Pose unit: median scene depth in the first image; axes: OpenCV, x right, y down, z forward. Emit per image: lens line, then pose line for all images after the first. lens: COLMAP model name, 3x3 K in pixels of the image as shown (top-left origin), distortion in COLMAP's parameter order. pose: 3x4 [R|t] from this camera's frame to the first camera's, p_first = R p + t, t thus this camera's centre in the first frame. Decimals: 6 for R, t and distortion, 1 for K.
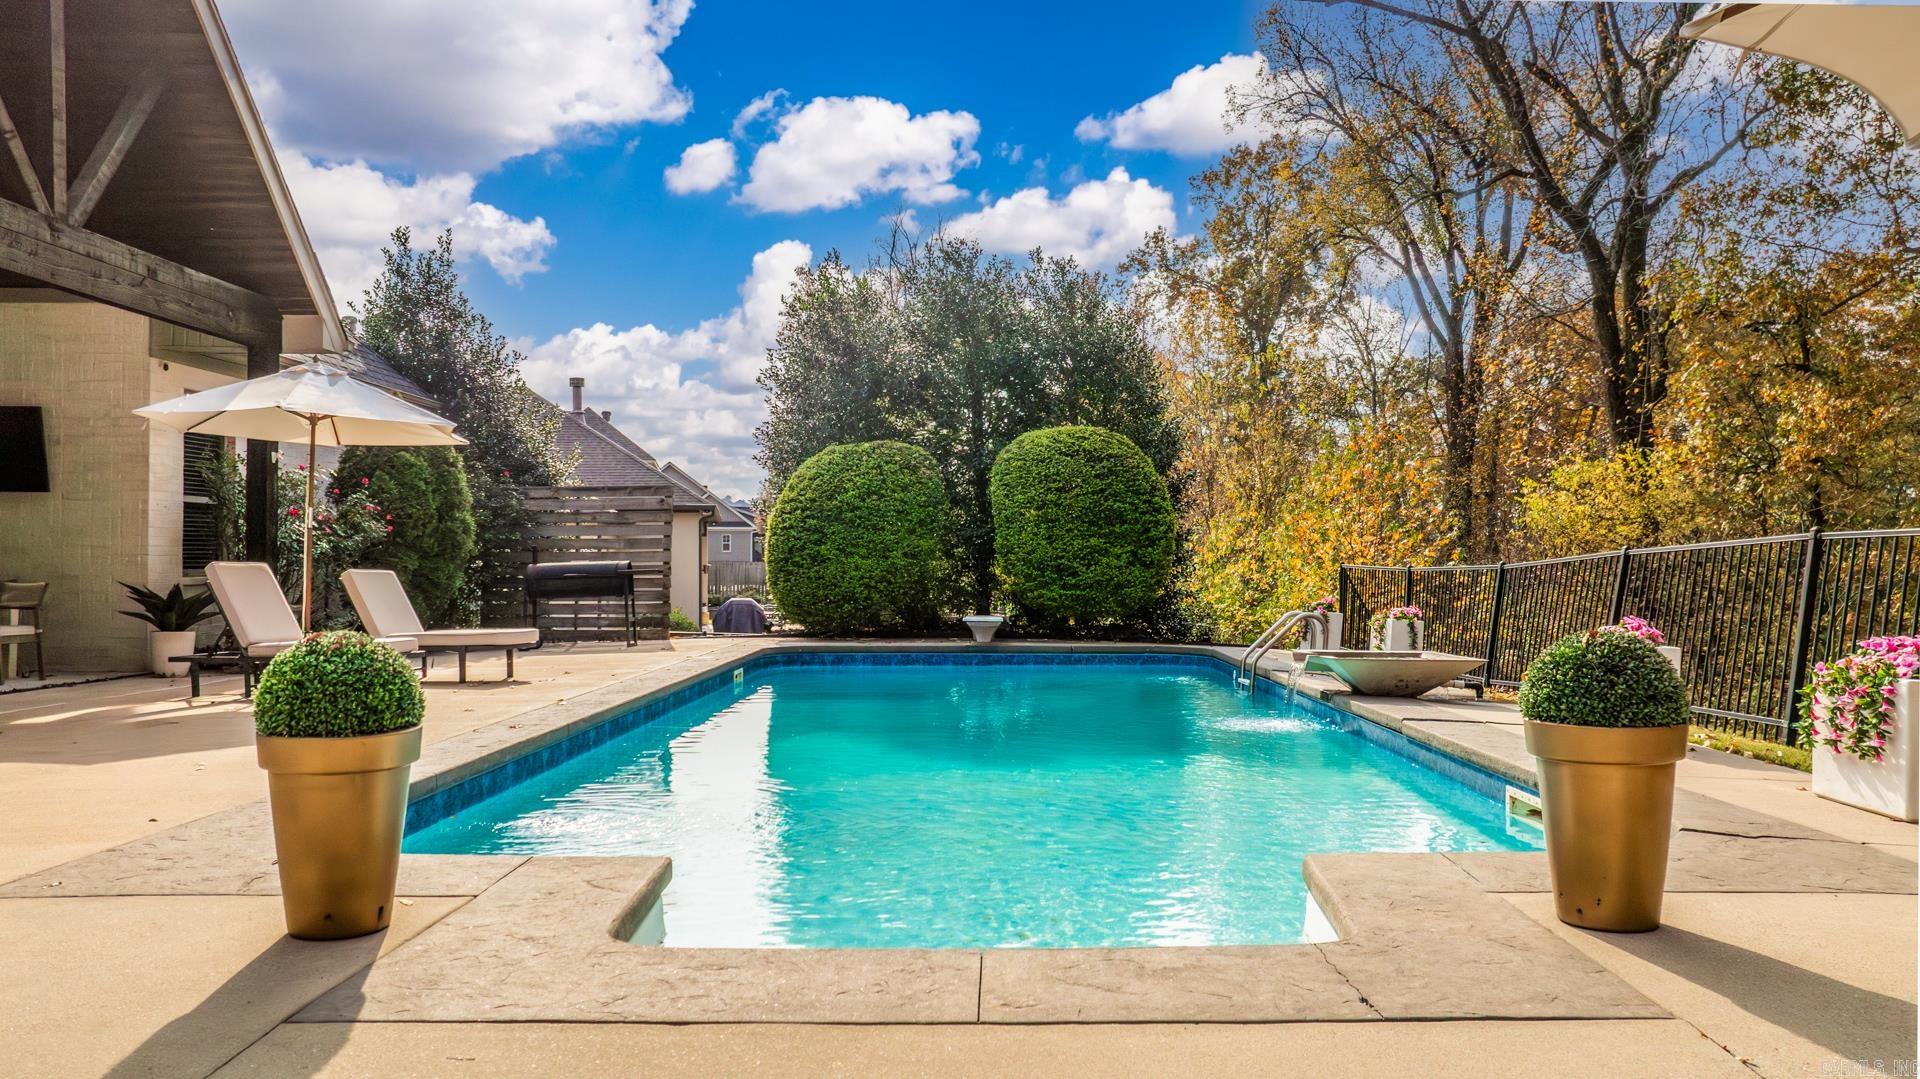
lens RADIAL K [[1347.5, 0, 964.9], [0, 1347.5, 544.1], [0, 0, 1]] dist [-0.030043, 0.000771]
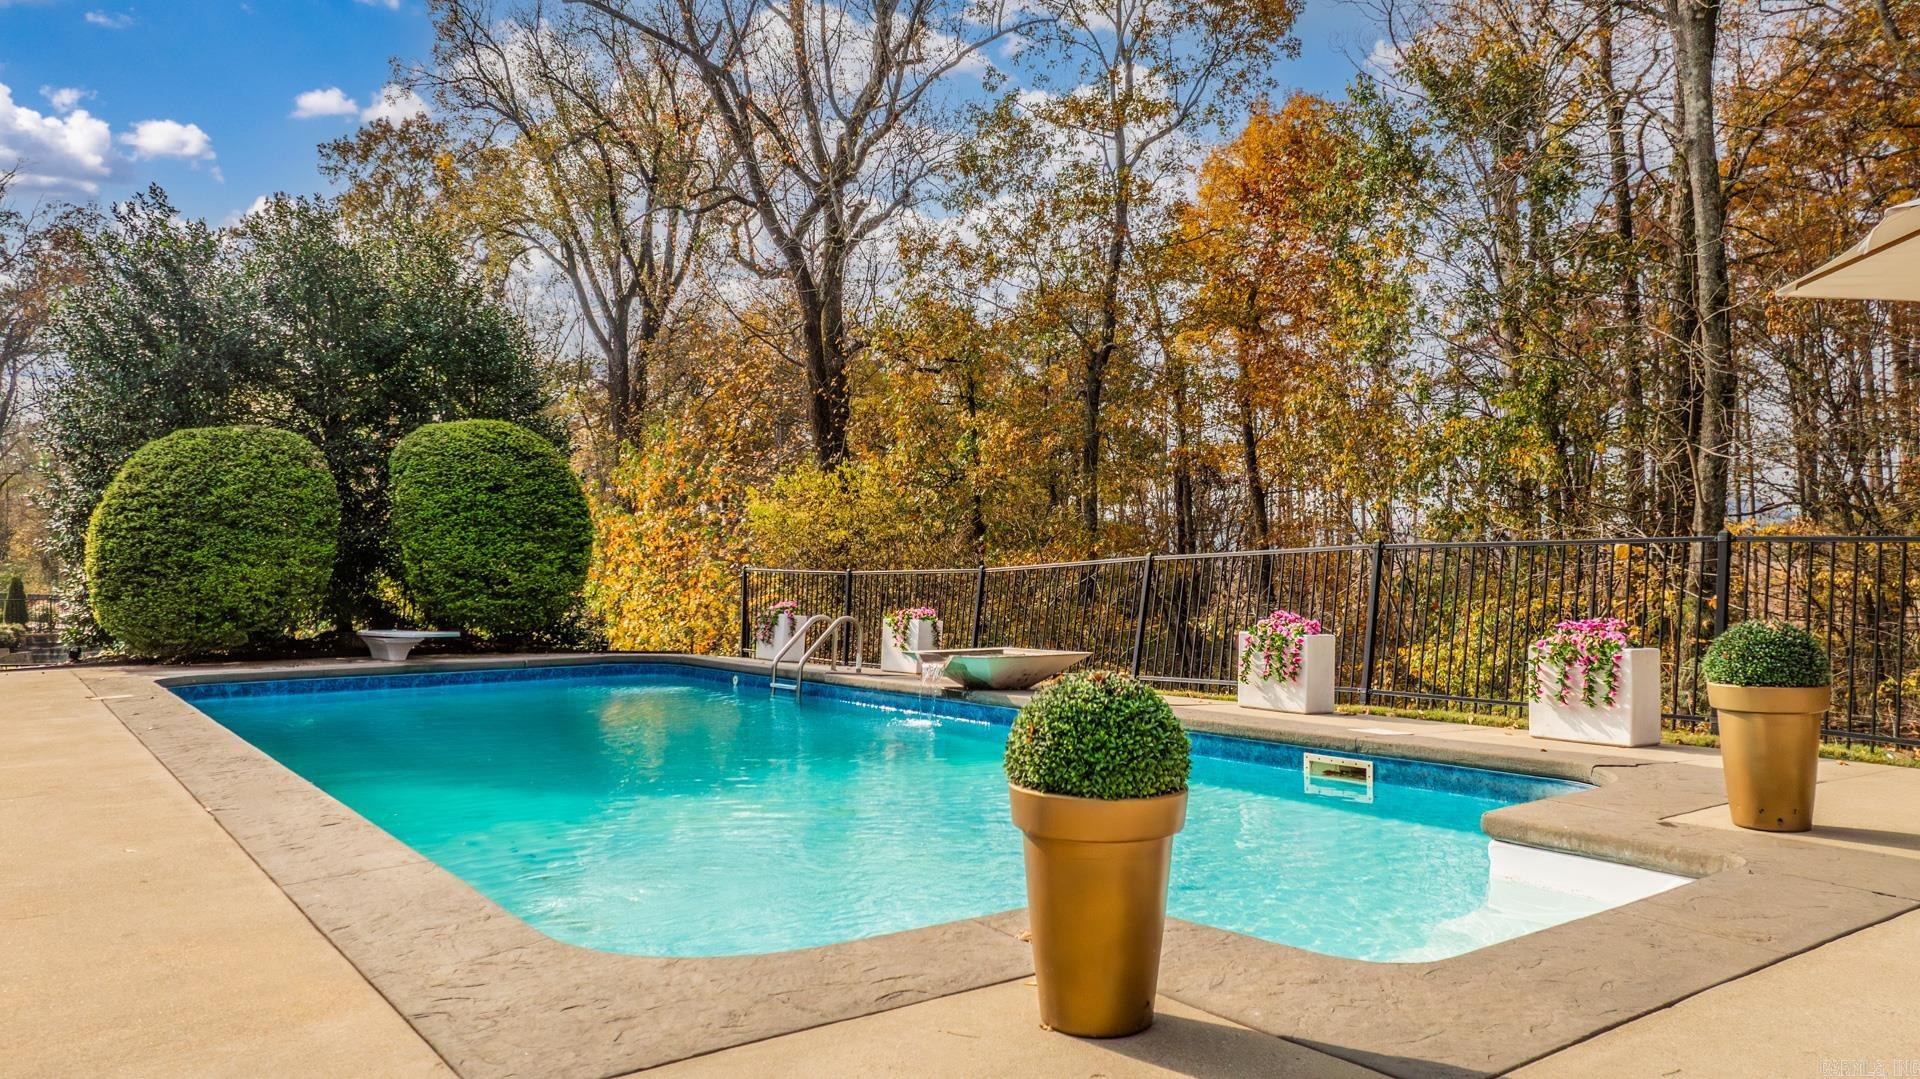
lens RADIAL K [[1347.5, 0, 964.1], [0, 1347.5, 542.0], [0, 0, 1]] dist [-0.030043, 0.000771]
pose [[0.799875, 0.002625, 0.600161, -0.215296], [-0.001485, 0.999996, -0.002395, -0.003010], [-0.600165, 0.001024, 0.799875, 0.077756]]
